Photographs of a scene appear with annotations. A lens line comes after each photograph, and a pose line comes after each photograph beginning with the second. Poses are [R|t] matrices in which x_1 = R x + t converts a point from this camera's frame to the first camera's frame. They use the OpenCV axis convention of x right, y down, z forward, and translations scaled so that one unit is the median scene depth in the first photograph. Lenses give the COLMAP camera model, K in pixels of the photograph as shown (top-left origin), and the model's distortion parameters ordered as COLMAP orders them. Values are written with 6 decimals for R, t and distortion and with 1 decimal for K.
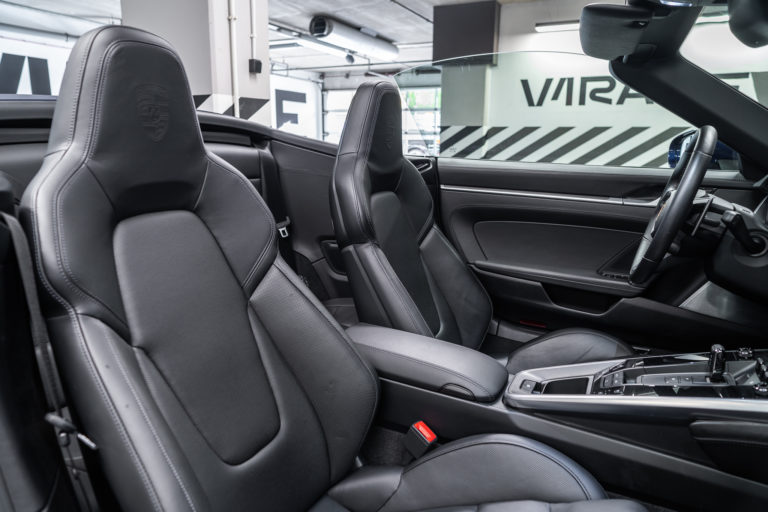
lens RADIAL K [[517.1, 0, 384.0], [0, 517.1, 256.0], [0, 0, 1]] dist [-0.009929, -0.000975]
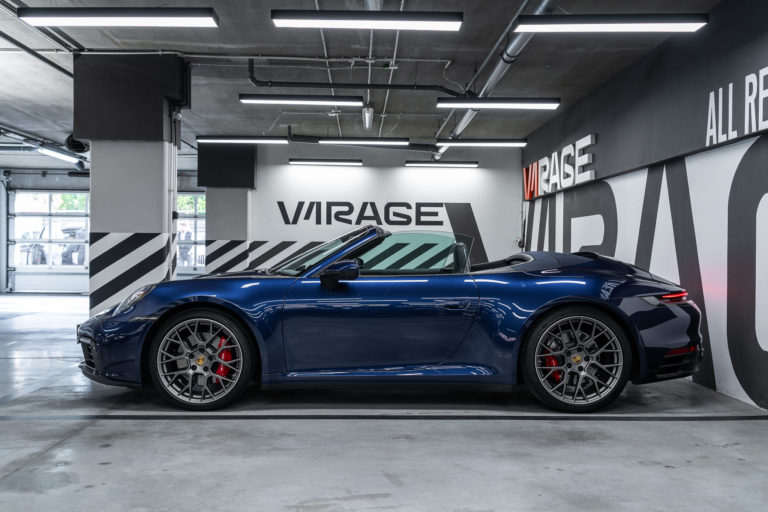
lens RADIAL K [[789.0, 0, 384.2], [0, 789.0, 249.0], [0, 0, 1]] dist [0.017113, -0.002191]
pose [[0.886354, -0.000479, 0.463008, -0.330570], [0.099253, 0.976950, -0.188993, 0.115732], [-0.452245, 0.213469, 0.865971, -0.595600]]
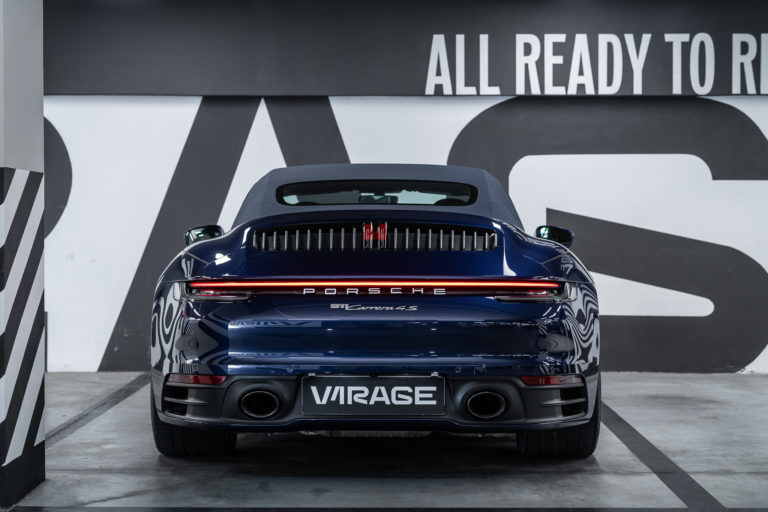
lens RADIAL K [[1621.6, 0, 384.0], [0, 1621.6, 256.0], [0, 0, 1]] dist [-0.008625, 0.177311]
pose [[-0.426908, -0.026282, 0.903913, -0.942242], [0.191668, 0.974237, 0.118849, -0.135545], [-0.883749, 0.223989, -0.410872, 0.551603]]
